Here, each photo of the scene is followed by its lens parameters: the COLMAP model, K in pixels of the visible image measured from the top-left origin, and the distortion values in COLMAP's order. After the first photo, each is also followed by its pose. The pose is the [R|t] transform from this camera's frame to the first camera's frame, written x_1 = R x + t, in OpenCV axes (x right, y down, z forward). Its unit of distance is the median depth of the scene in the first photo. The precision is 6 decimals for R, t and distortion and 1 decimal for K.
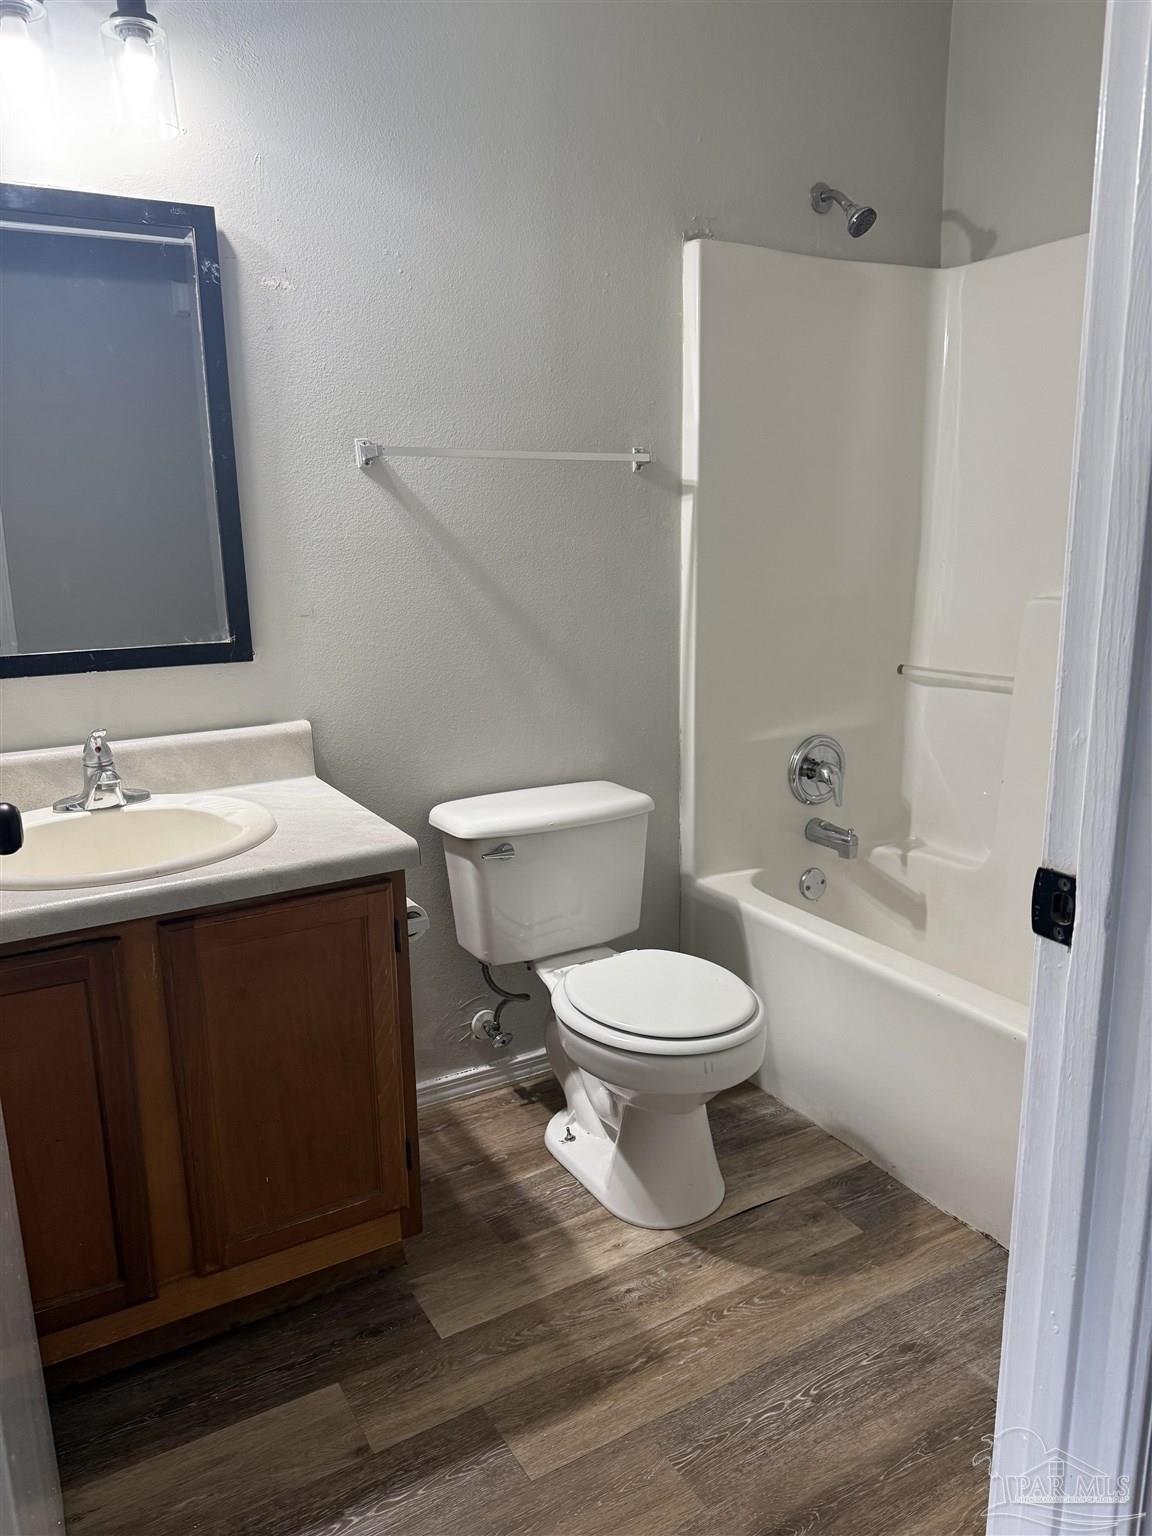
lens RADIAL K [[1075.6, 0, 576.0], [0, 1075.6, 768.0], [0, 0, 1]] dist [0.081985, -0.129064]
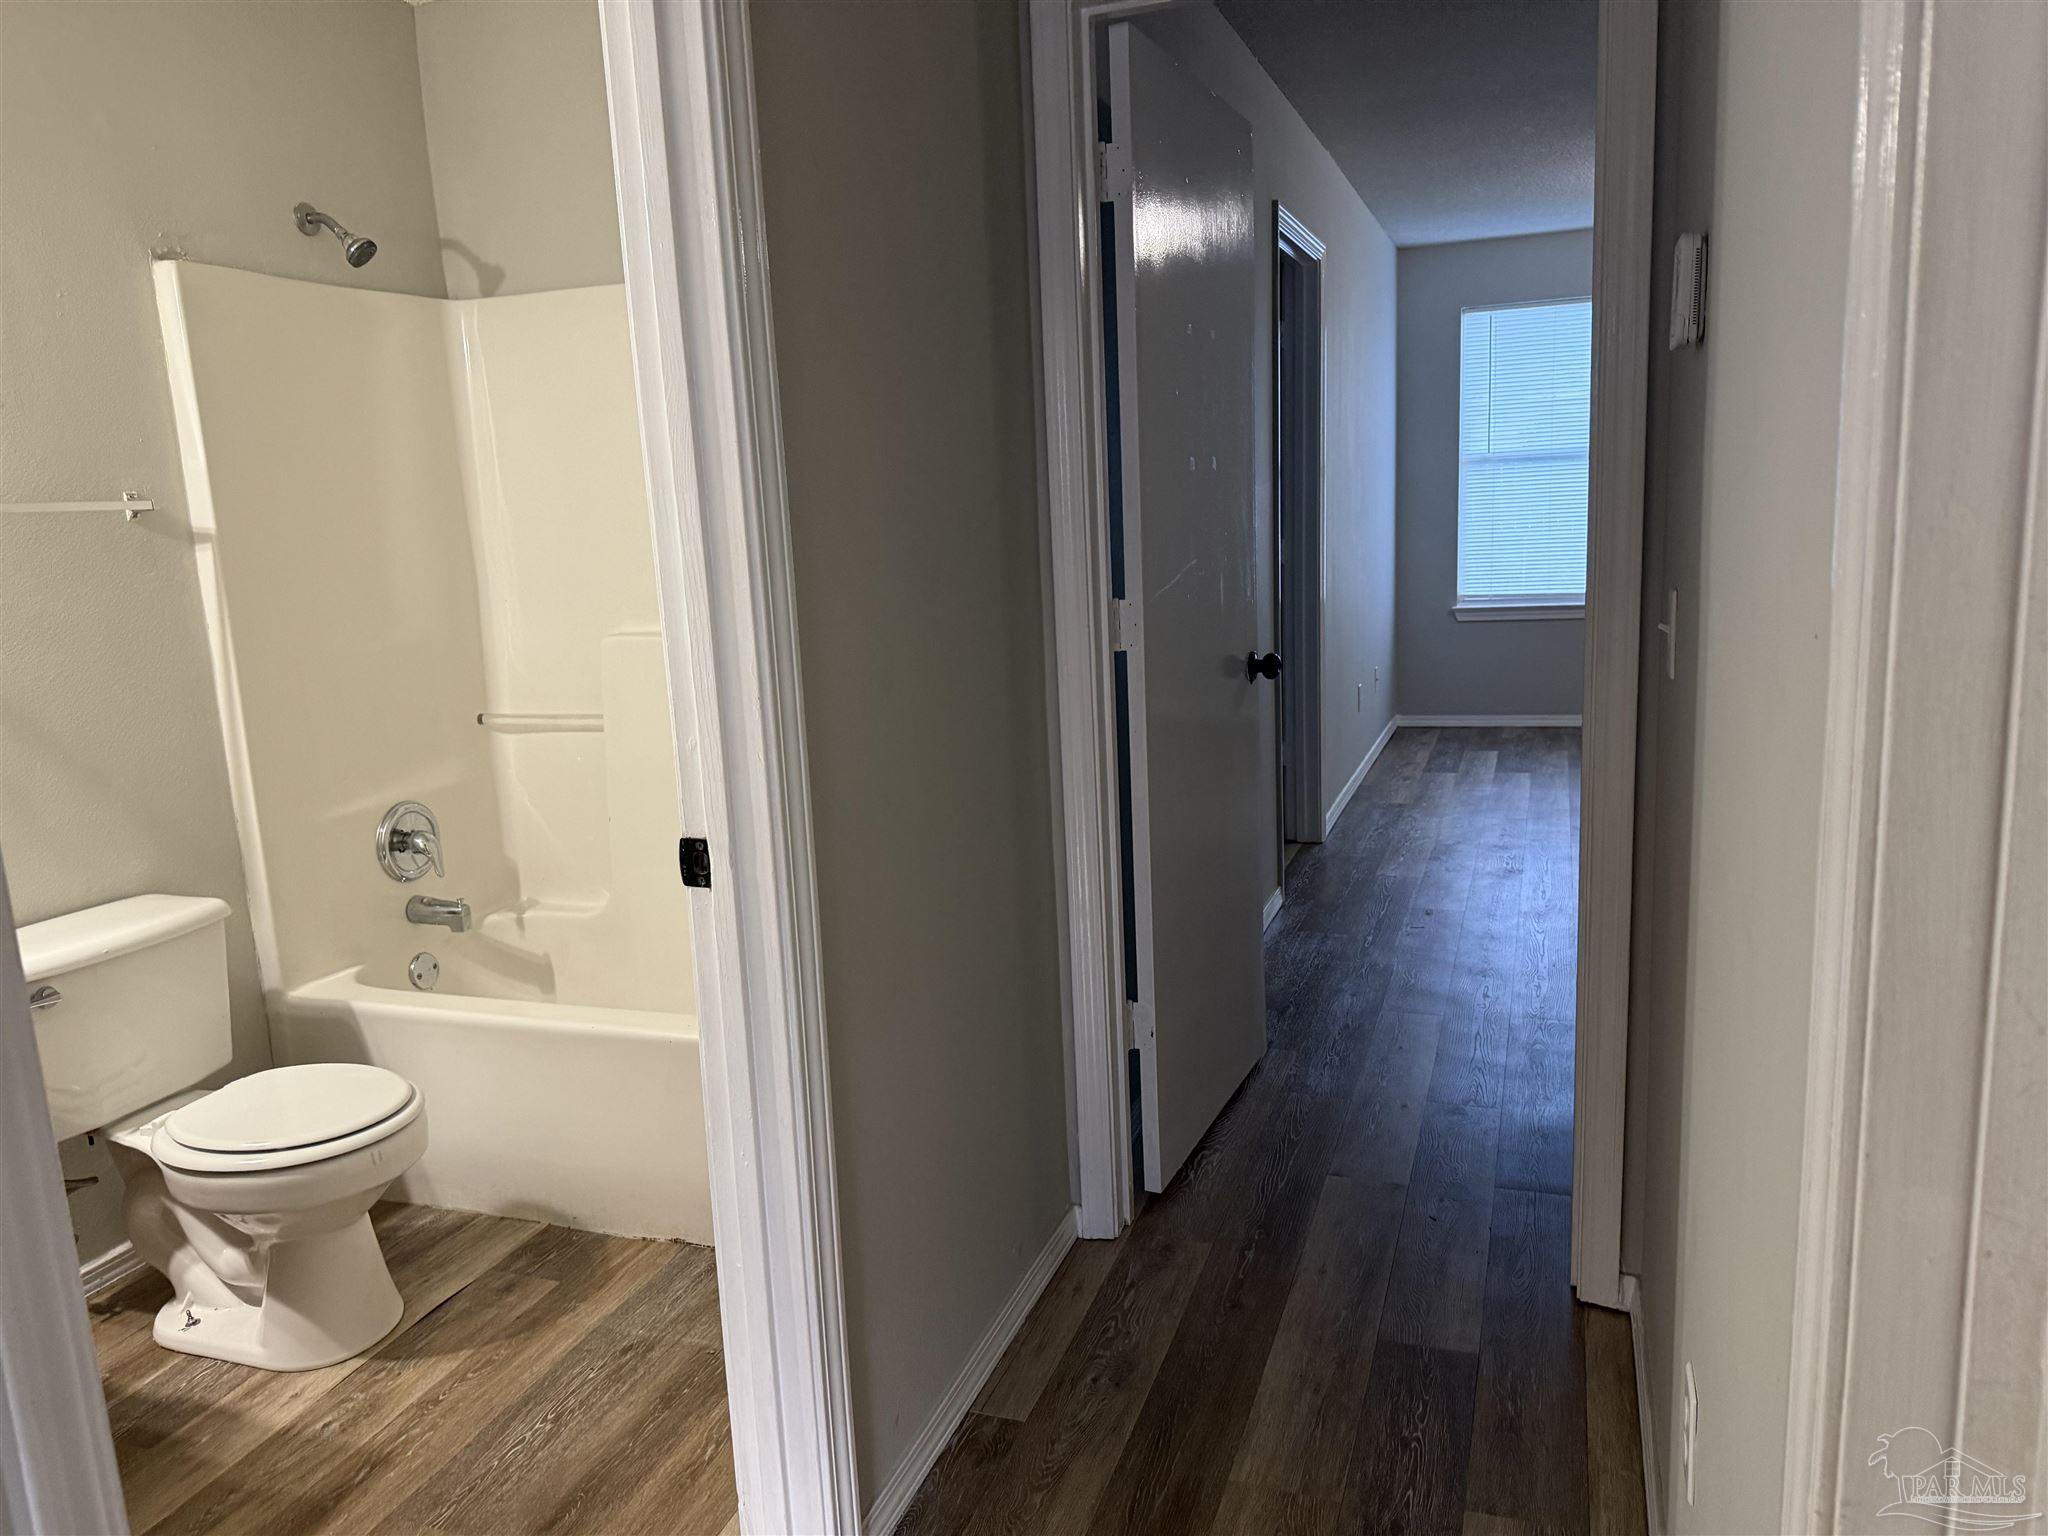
lens RADIAL K [[1442.6, 0, 1024.0], [0, 1442.6, 768.0], [0, 0, 1]] dist [0.036346, -0.044795]
pose [[0.763616, -0.136123, 0.631158, -0.163920], [0.171039, 0.985249, 0.005557, 0.026854], [-0.622604, 0.103709, 0.775634, -0.299496]]
